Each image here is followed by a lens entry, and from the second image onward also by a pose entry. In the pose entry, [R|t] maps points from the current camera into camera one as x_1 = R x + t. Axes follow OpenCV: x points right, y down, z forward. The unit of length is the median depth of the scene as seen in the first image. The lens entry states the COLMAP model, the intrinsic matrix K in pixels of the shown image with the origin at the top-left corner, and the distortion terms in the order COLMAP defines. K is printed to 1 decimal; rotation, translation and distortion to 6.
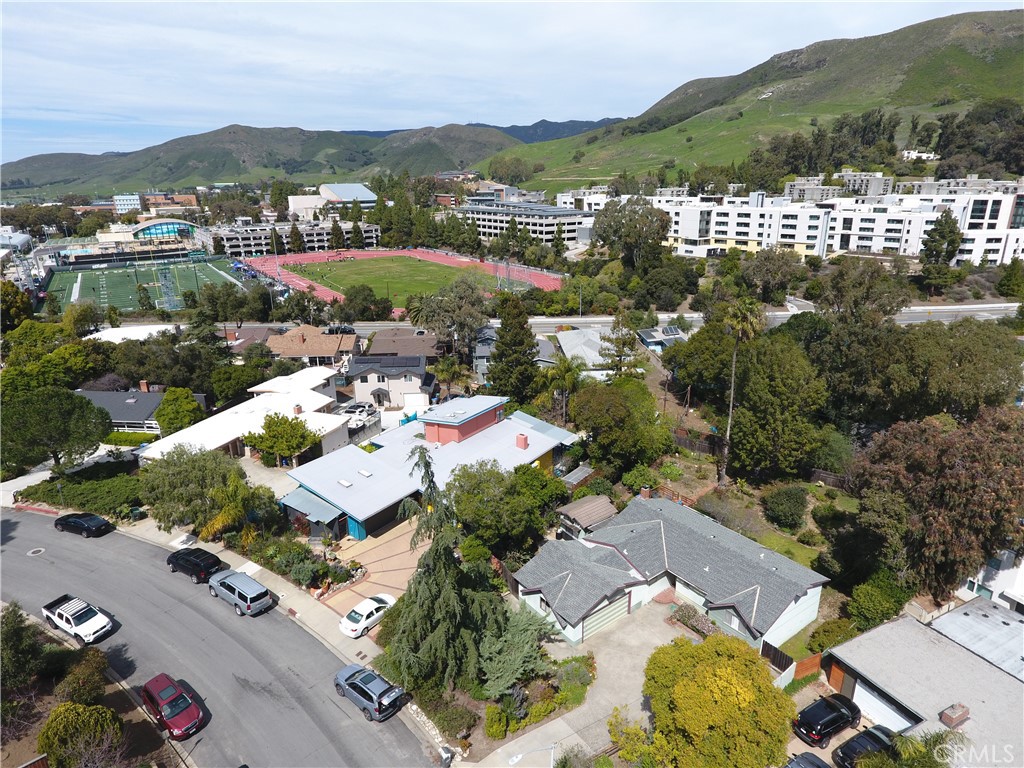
lens RADIAL K [[599.6, 0, 511.1], [0, 599.6, 381.5], [0, 0, 1]] dist [0.001402, -0.002971]
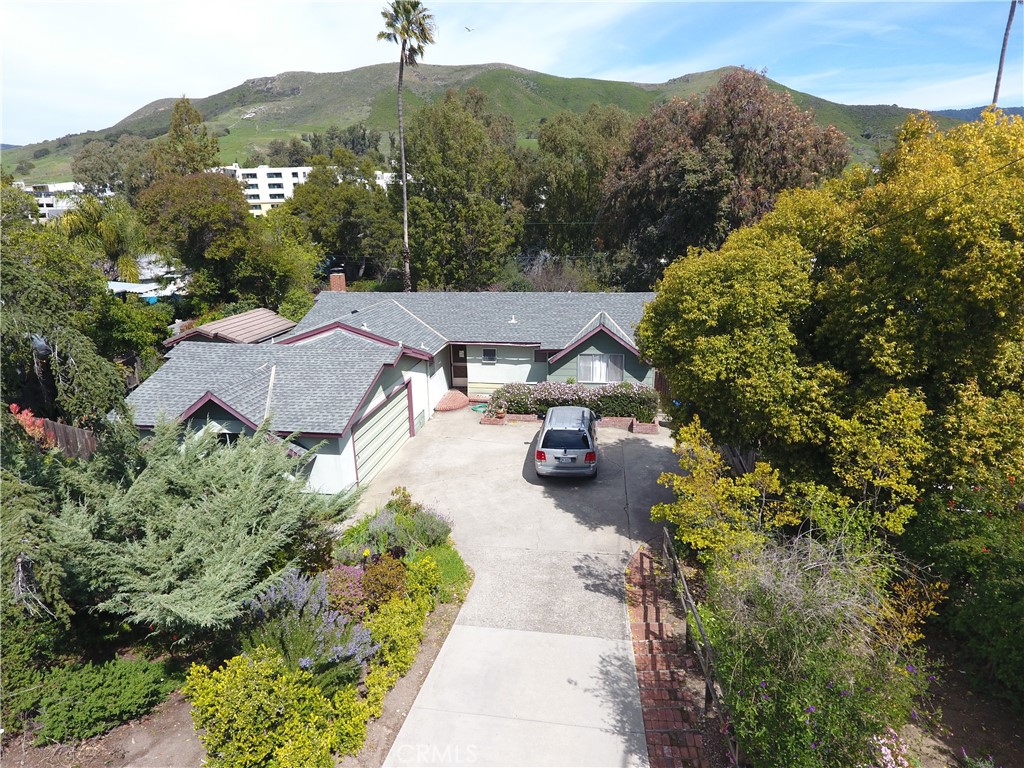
lens RADIAL K [[599.6, 0, 512.7], [0, 599.6, 380.0], [0, 0, 1]] dist [0.001402, -0.002971]
pose [[0.720262, -0.182848, 0.669170, -0.019523], [0.225917, 0.973876, 0.022941, 0.129539], [-0.655884, 0.134653, 0.742755, 0.219254]]
